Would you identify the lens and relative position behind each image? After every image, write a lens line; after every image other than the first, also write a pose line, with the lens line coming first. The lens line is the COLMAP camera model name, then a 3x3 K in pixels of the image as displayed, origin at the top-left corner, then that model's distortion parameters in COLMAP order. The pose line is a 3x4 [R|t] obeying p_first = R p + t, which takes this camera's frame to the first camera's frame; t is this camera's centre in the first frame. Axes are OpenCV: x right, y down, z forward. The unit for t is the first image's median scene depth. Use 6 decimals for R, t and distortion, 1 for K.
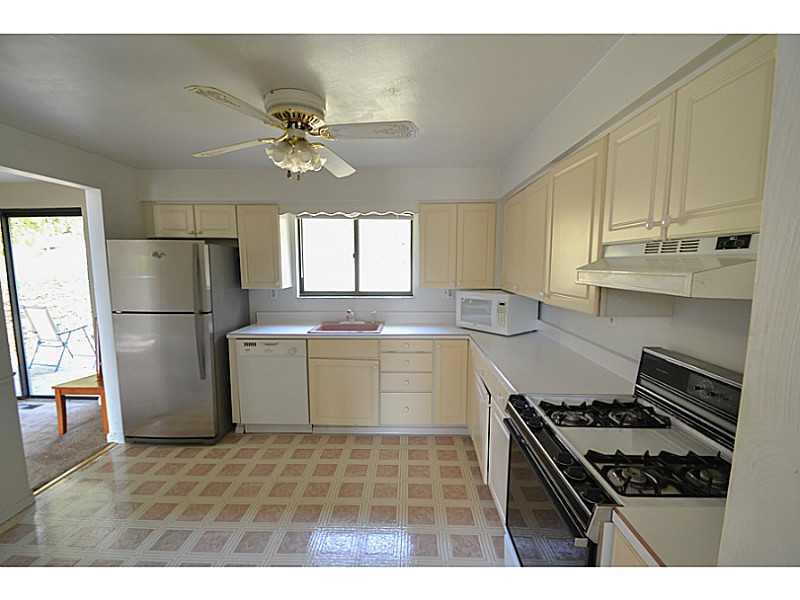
lens RADIAL K [[365.7, 0, 400.5], [0, 365.7, 304.3], [0, 0, 1]] dist [0.027243, -0.004812]
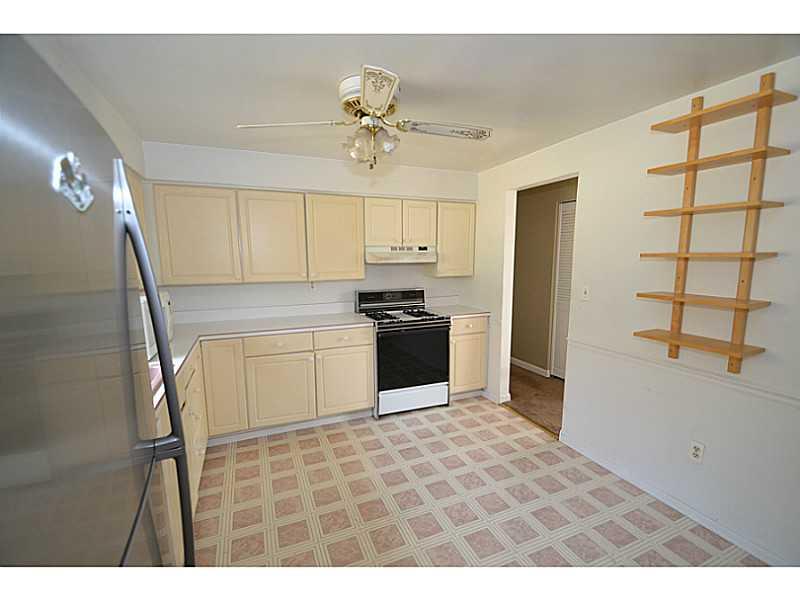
lens RADIAL K [[365.7, 0, 401.9], [0, 365.7, 302.9], [0, 0, 1]] dist [0.027243, -0.004812]
pose [[-0.413105, -0.122377, 0.902423, -2.381781], [0.105851, 0.977761, 0.181049, -0.309907], [-0.904511, 0.170314, -0.390964, 2.624766]]
